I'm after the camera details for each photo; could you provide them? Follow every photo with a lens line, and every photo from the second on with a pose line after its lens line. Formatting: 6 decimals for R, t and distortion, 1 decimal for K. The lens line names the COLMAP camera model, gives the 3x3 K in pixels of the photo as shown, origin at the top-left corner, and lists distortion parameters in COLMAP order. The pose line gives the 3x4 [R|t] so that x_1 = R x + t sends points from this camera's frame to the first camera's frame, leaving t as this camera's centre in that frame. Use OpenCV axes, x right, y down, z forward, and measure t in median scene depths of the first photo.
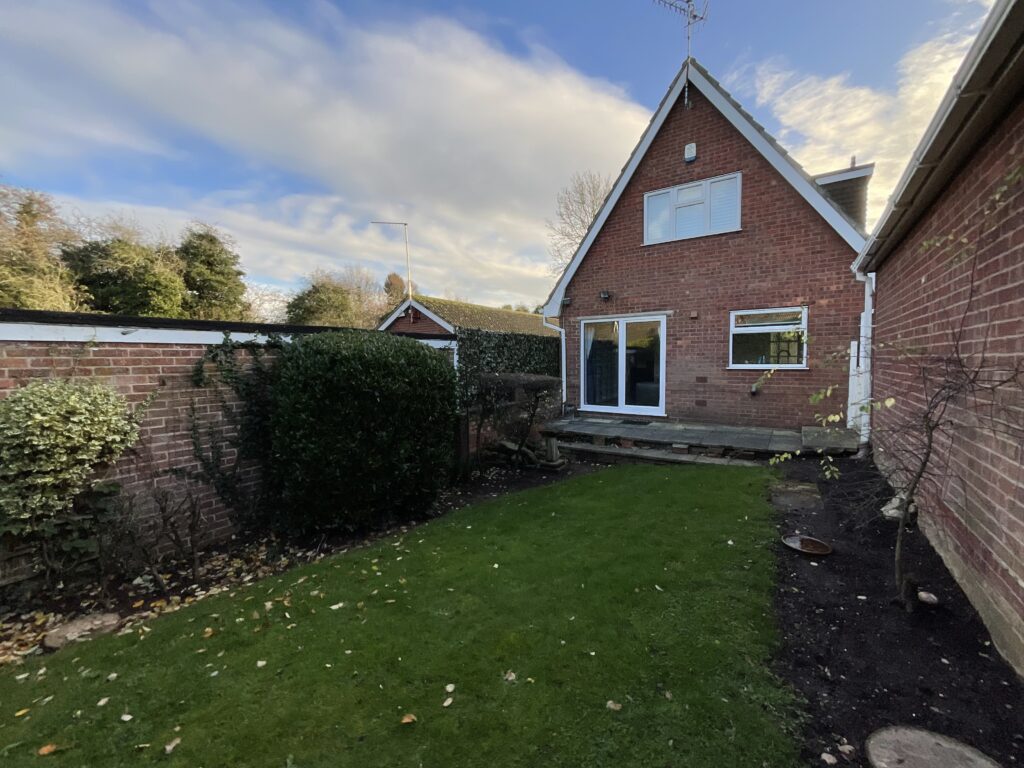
lens RADIAL K [[414.0, 0, 512.9], [0, 414.0, 382.9], [0, 0, 1]] dist [-0.004202, 0.000708]
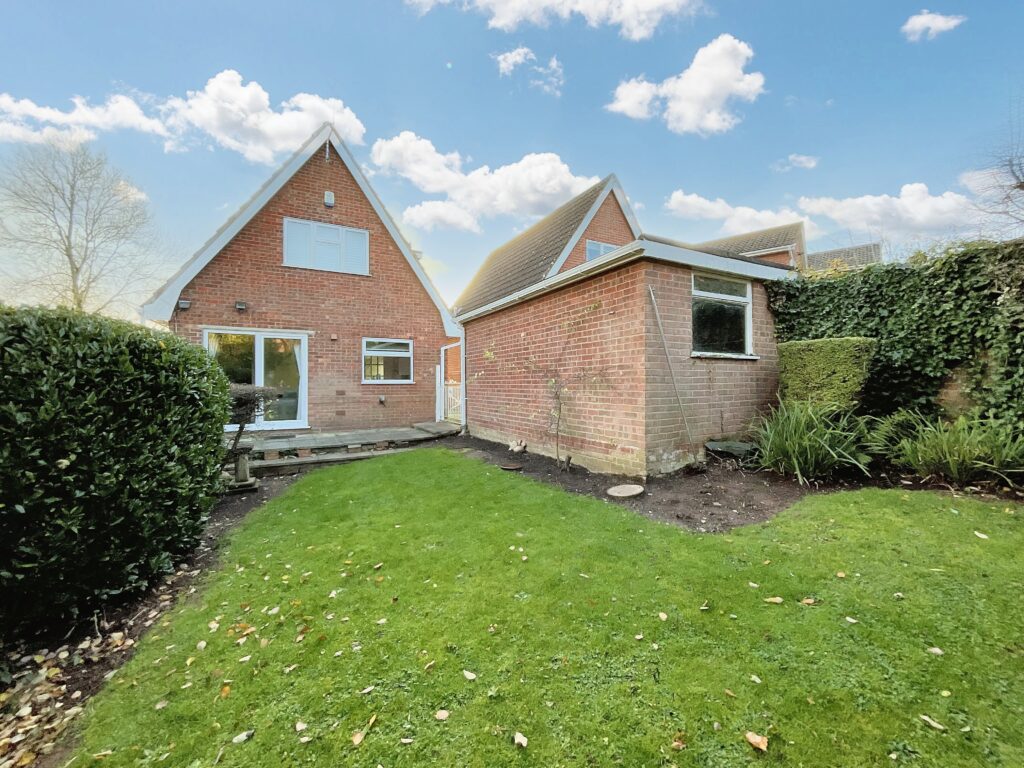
lens RADIAL K [[414.0, 0, 507.6], [0, 414.0, 382.7], [0, 0, 1]] dist [-0.004202, 0.000708]
pose [[0.461641, 0.008801, 0.887023, -0.370939], [0.048049, 0.998235, -0.034911, 0.027343], [-0.885765, 0.058736, 0.460403, 0.043047]]
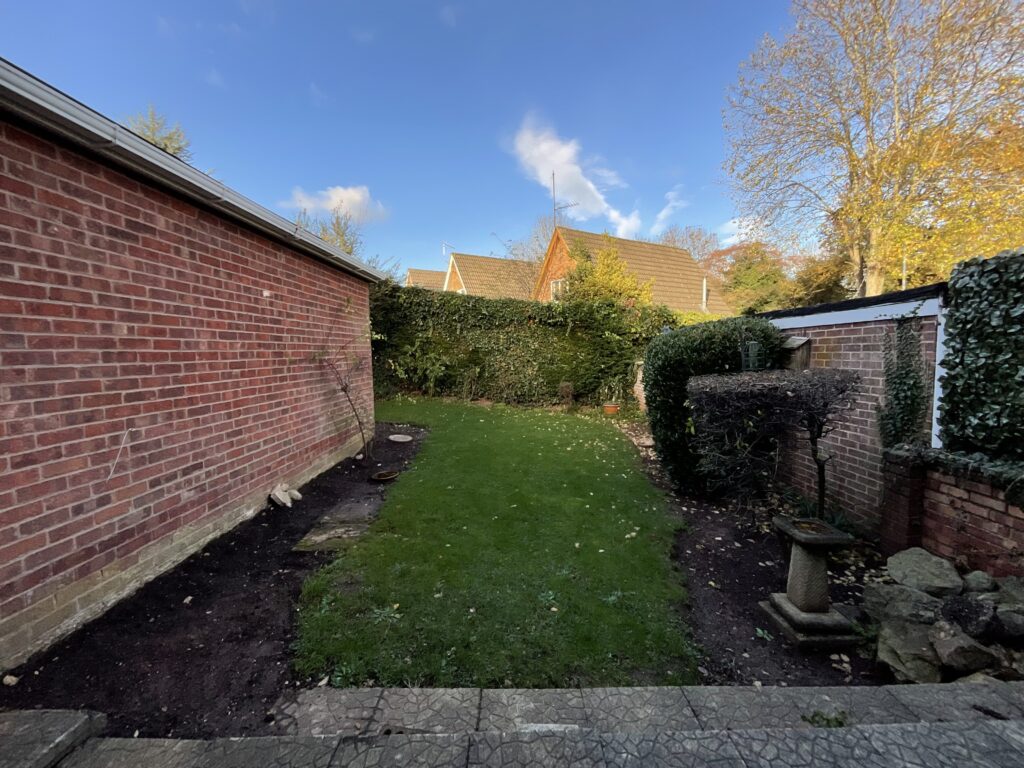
lens RADIAL K [[414.0, 0, 508.0], [0, 414.0, 384.3], [0, 0, 1]] dist [-0.004202, 0.000708]
pose [[-0.827594, 0.073861, -0.556447, 0.439281], [0.002235, 0.991731, 0.128315, -0.057213], [0.561323, 0.104950, -0.820915, 0.945055]]
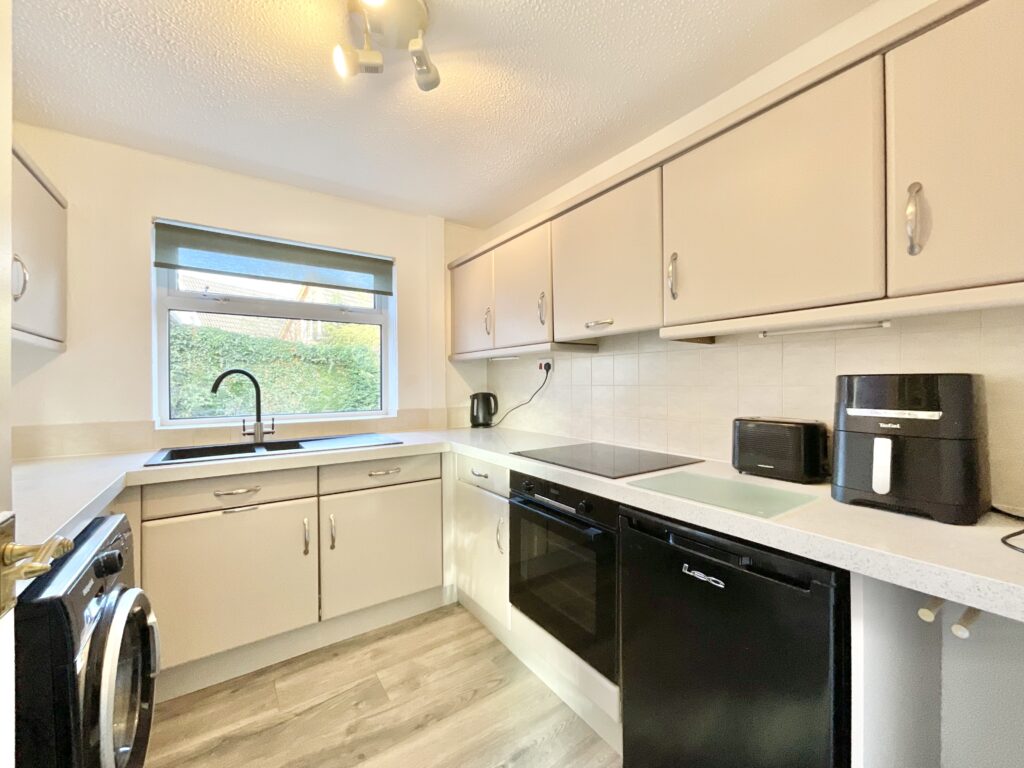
lens RADIAL K [[414.0, 0, 510.8], [0, 414.0, 386.2], [0, 0, 1]] dist [-0.004202, 0.000708]
pose [[-0.354471, 0.019775, -0.934858, 0.807190], [-0.044330, 0.998297, 0.037926, -0.080520], [0.934016, 0.054886, -0.352990, 1.197802]]
